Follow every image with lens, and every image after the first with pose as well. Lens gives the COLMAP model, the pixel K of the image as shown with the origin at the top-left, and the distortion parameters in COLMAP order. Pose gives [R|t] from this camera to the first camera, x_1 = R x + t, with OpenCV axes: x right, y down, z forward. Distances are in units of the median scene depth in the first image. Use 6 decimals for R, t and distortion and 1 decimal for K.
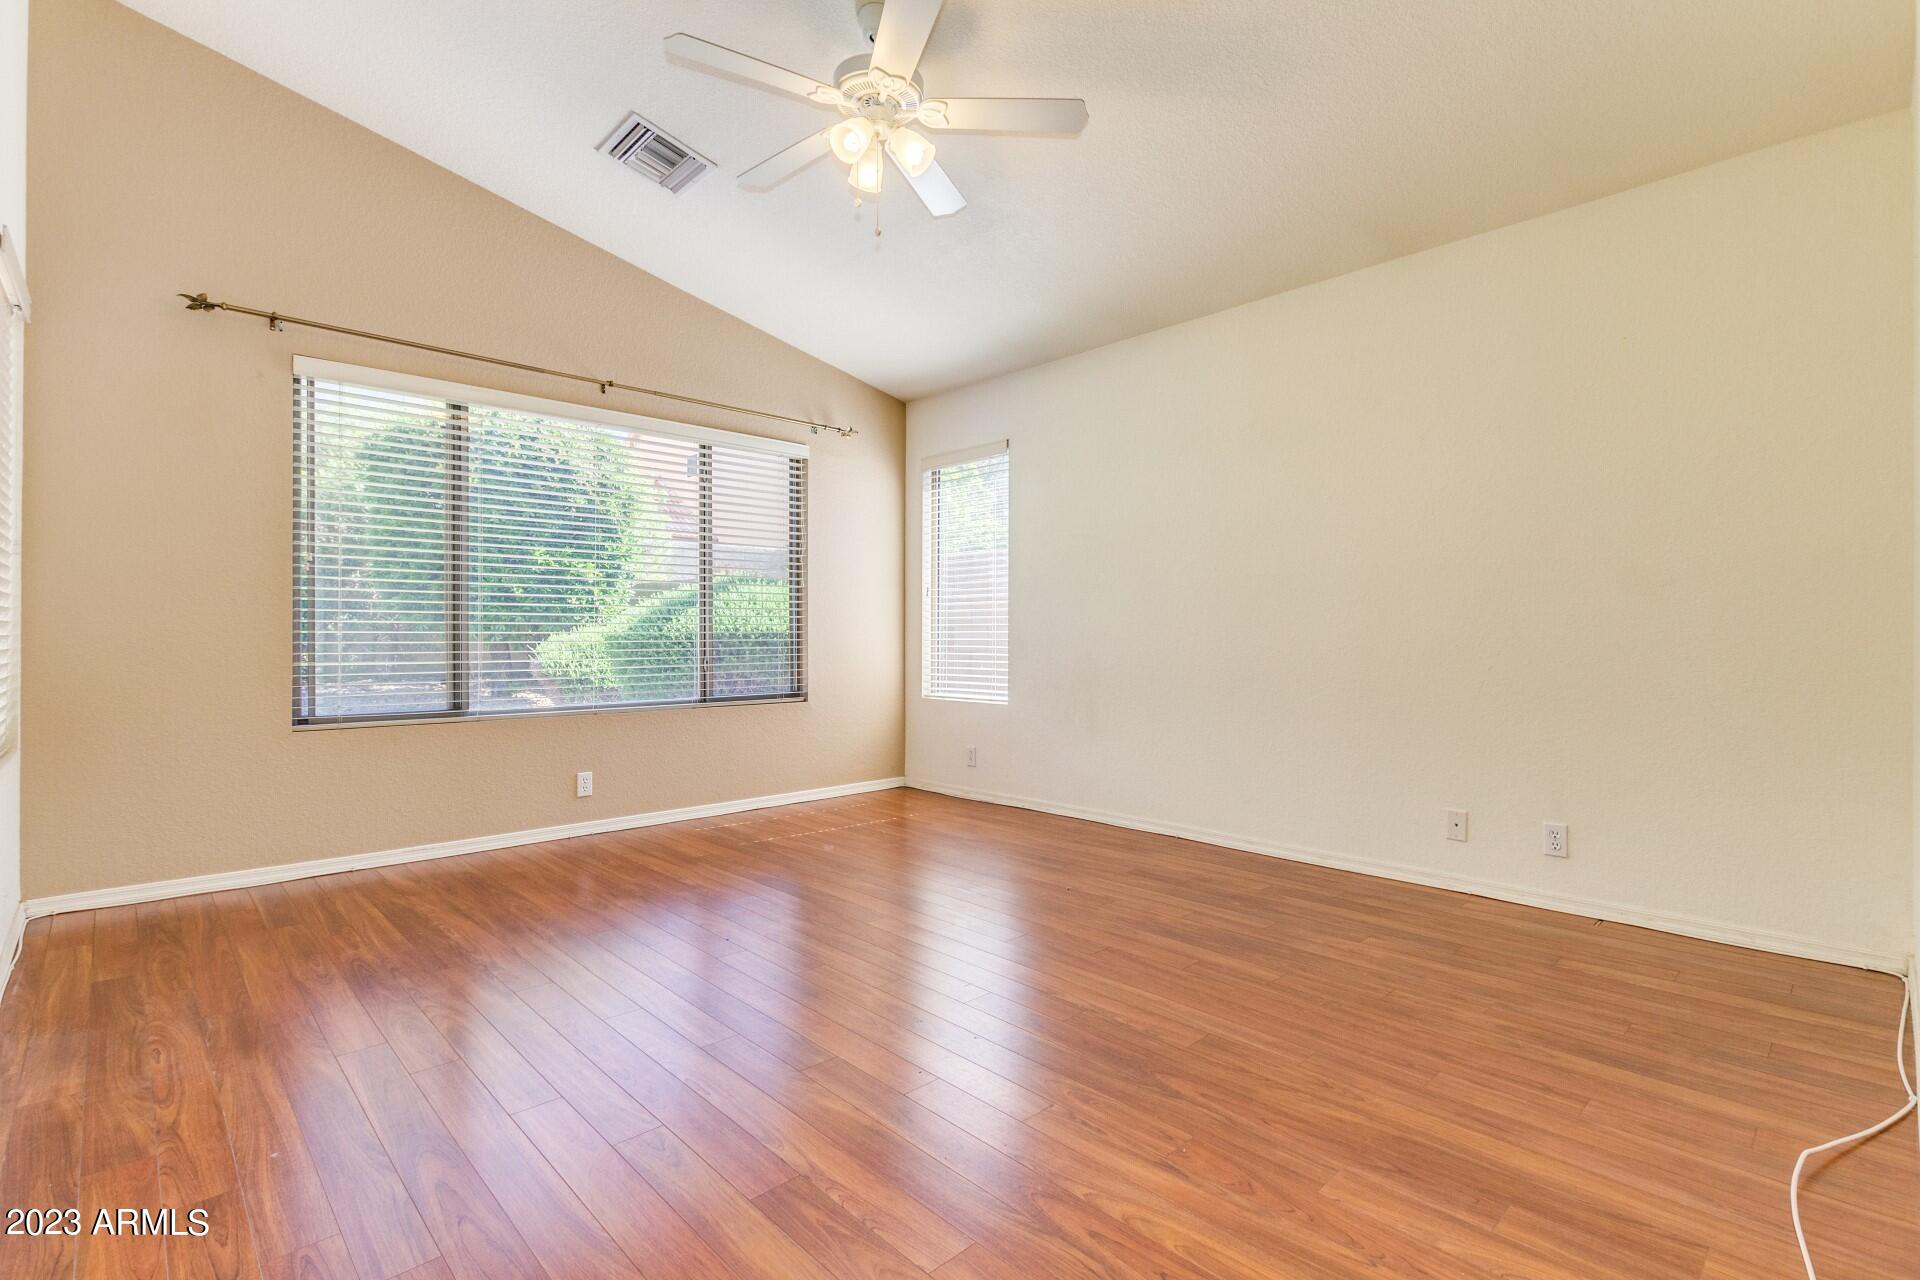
lens RADIAL K [[884.0, 0, 956.0], [0, 884.0, 639.9], [0, 0, 1]] dist [0.002061, 0.000055]
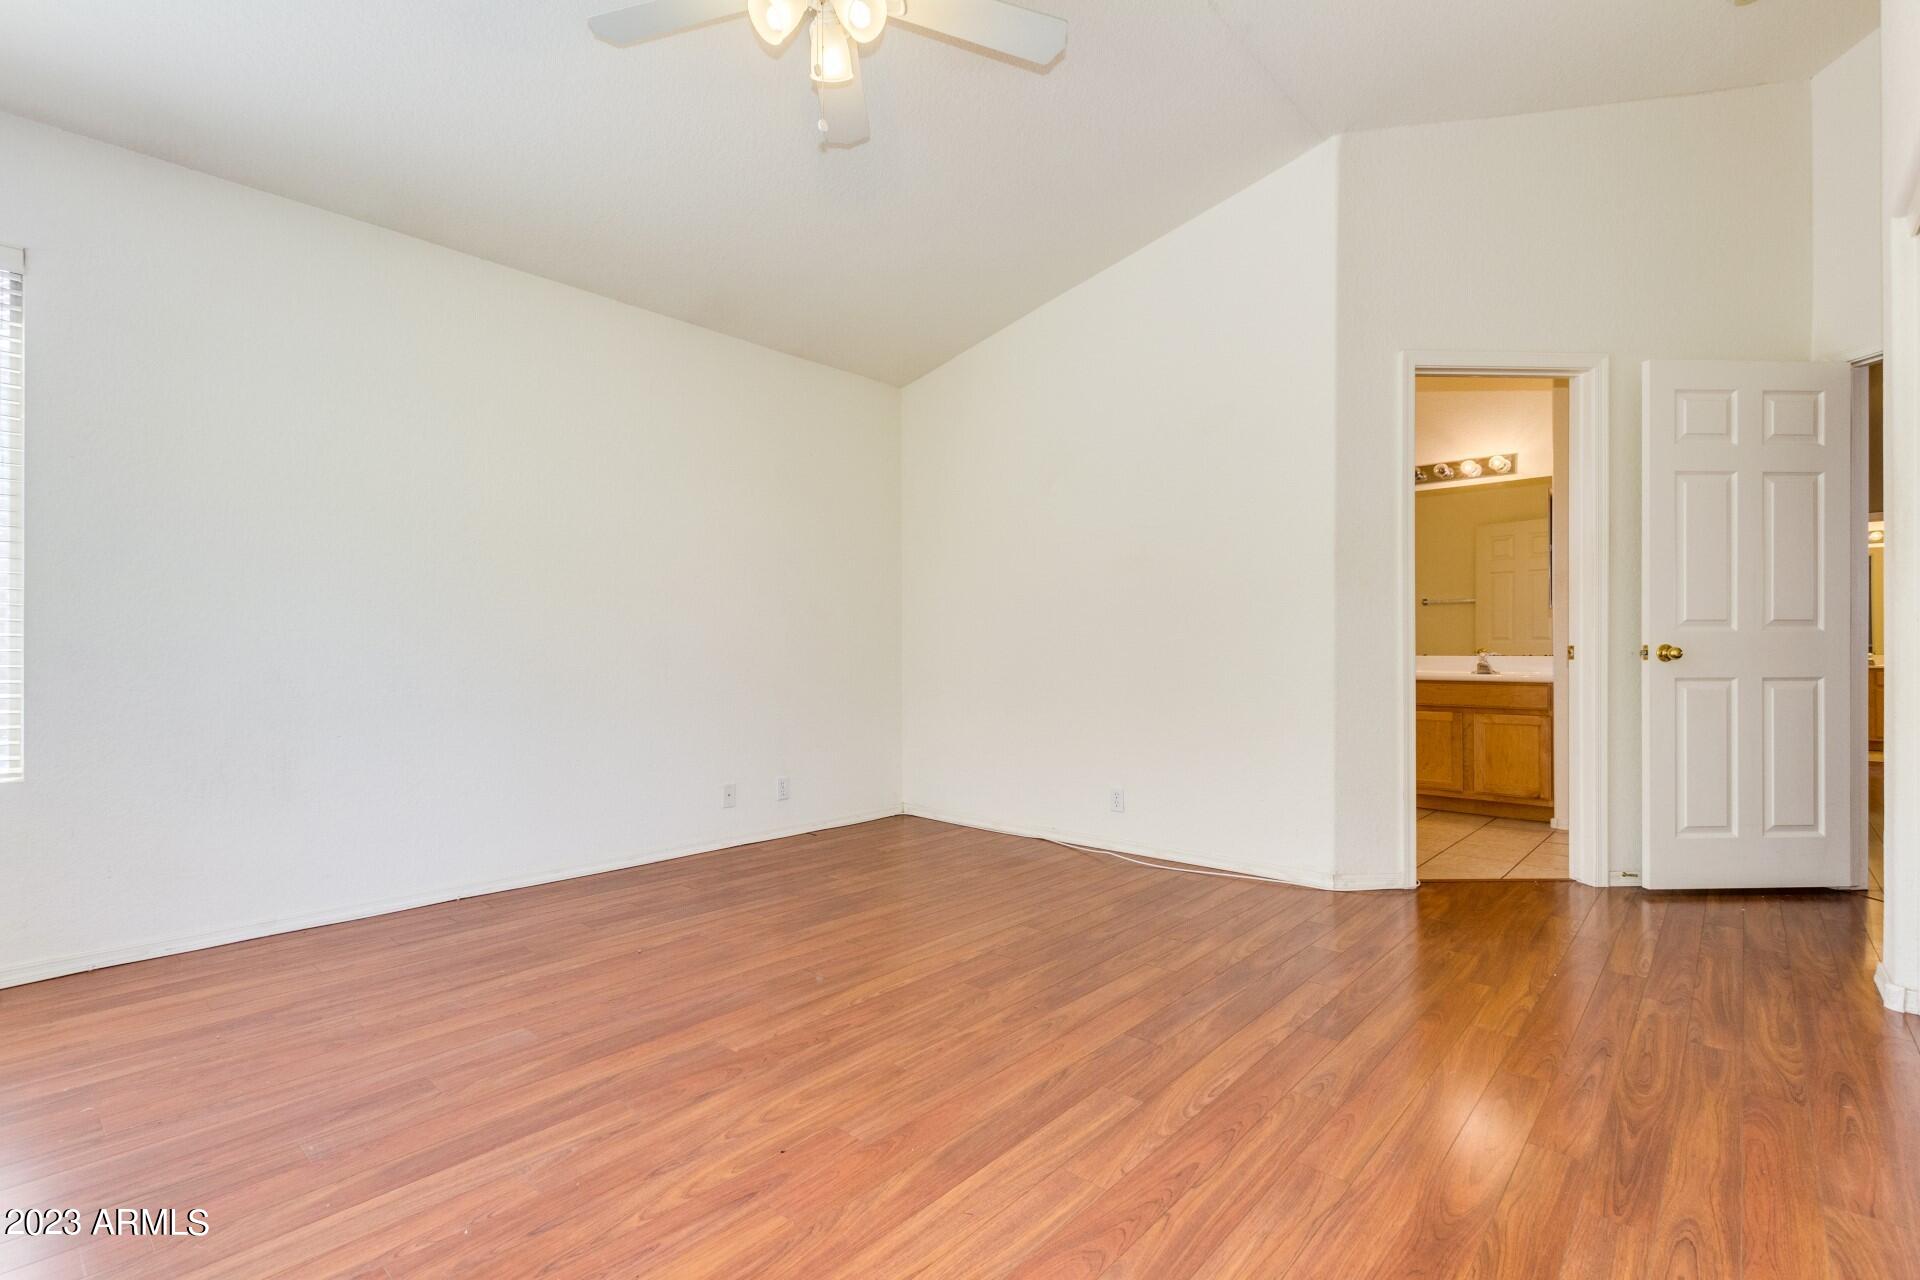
lens RADIAL K [[884.0, 0, 956.1], [0, 884.0, 643.9], [0, 0, 1]] dist [0.002061, 0.000055]
pose [[-0.080165, 0.005450, 0.996767, -0.874390], [0.003777, 0.999980, -0.005164, 0.001275], [-0.996774, 0.003351, -0.080184, 0.942859]]
